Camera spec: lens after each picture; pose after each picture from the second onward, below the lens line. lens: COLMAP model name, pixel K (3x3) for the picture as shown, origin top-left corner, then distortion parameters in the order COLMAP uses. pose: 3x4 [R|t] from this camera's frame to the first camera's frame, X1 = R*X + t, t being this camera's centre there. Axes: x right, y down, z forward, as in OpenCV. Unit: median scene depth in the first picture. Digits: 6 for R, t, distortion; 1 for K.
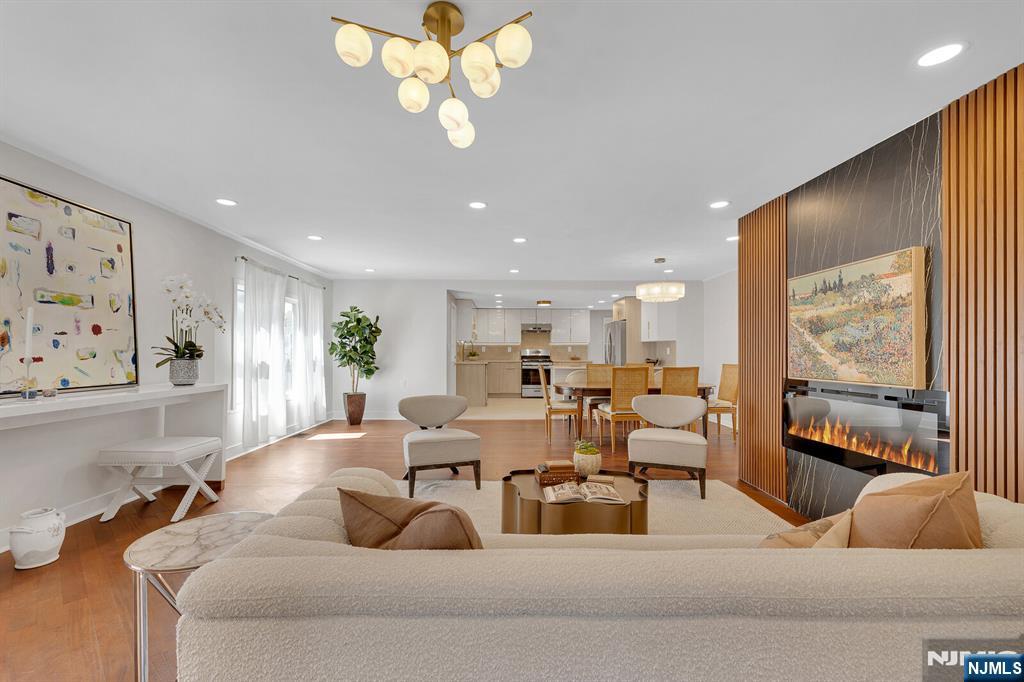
lens RADIAL K [[434.0, 0, 509.2], [0, 434.0, 346.3], [0, 0, 1]] dist [-0.001901, -0.000152]
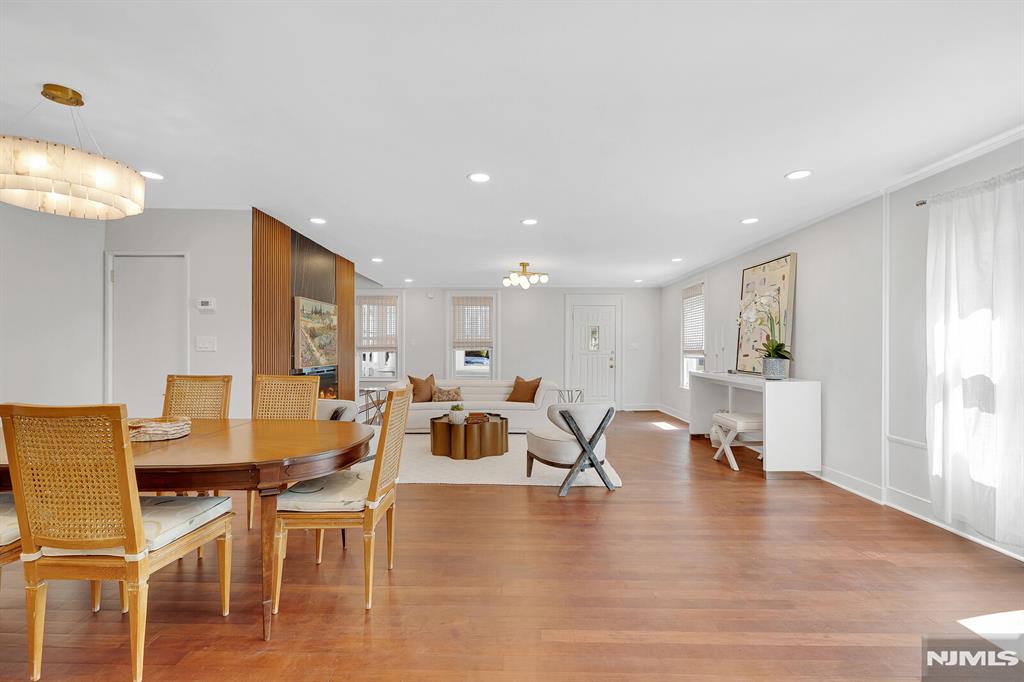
lens RADIAL K [[447.2, 0, 505.8], [0, 447.2, 347.5], [0, 0, 1]] dist [0.000911, 0.000289]
pose [[-0.999508, -0.004689, 0.031012, -0.051155], [-0.005199, 0.999852, -0.016391, 0.025301], [-0.030930, -0.016544, -0.999385, 2.313332]]
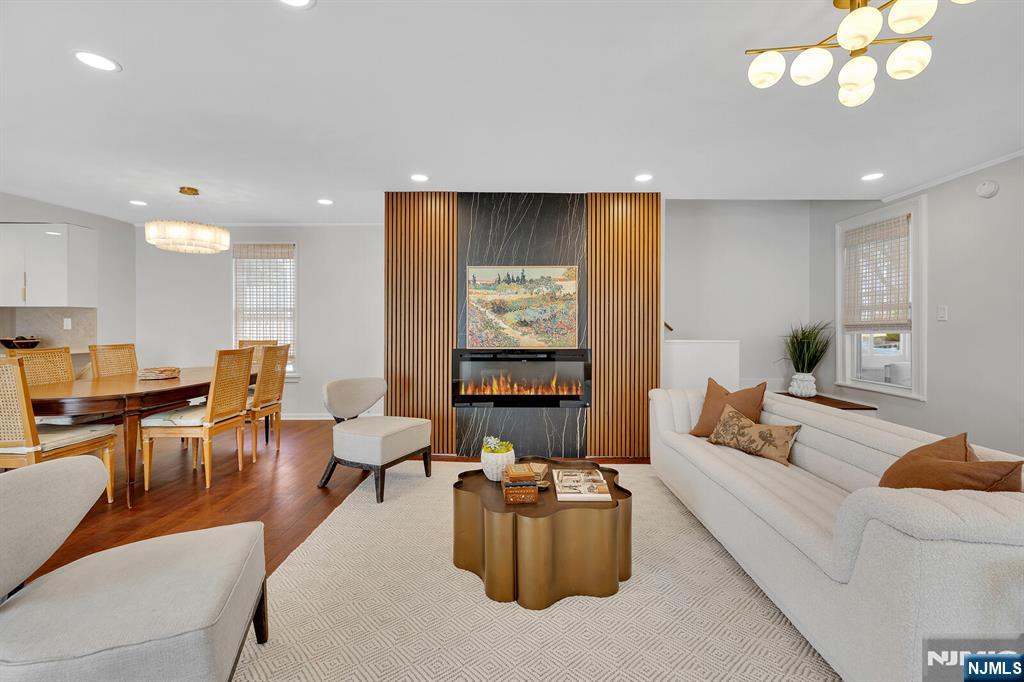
lens RADIAL K [[435.2, 0, 512.3], [0, 435.2, 328.2], [0, 0, 1]] dist [-0.000097, 0.000115]
pose [[0.032803, -0.002851, 0.999458, -0.539935], [-0.016316, 0.999861, 0.003388, 0.010378], [-0.999329, -0.016418, 0.032752, 0.804880]]
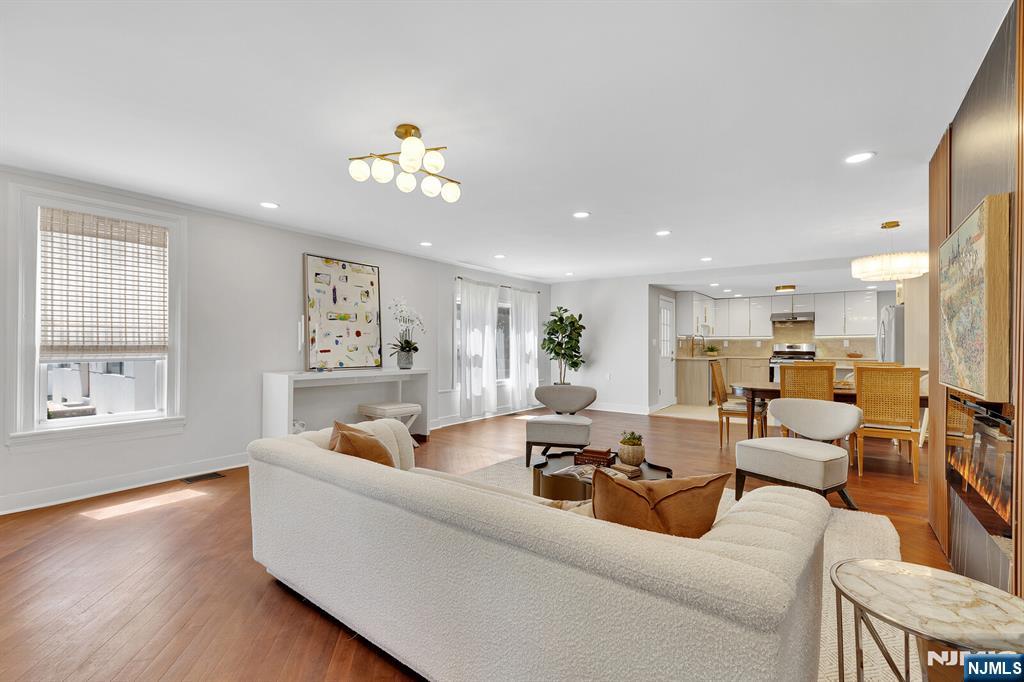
lens RADIAL K [[449.5, 0, 507.5], [0, 449.5, 342.4], [0, 0, 1]] dist [-0.000684, -0.000070]
pose [[0.788981, -0.005568, -0.614392, 0.515942], [0.007632, 0.999971, 0.000737, -0.001034], [0.614370, -0.005271, 0.789000, -0.025462]]
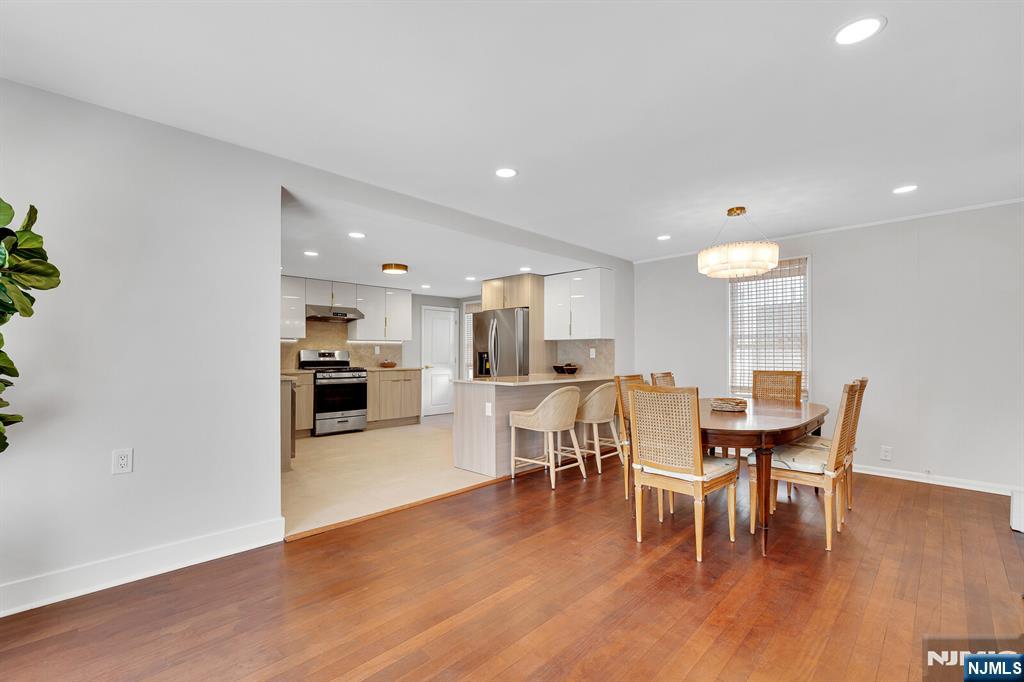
lens RADIAL K [[441.5, 0, 512.3], [0, 441.5, 346.6], [0, 0, 1]] dist [-0.000519, -0.000073]
pose [[0.714404, 0.011241, 0.699644, -0.585623], [-0.008291, 0.999937, -0.007599, 0.014834], [-0.699685, -0.000372, 0.714452, 1.306356]]
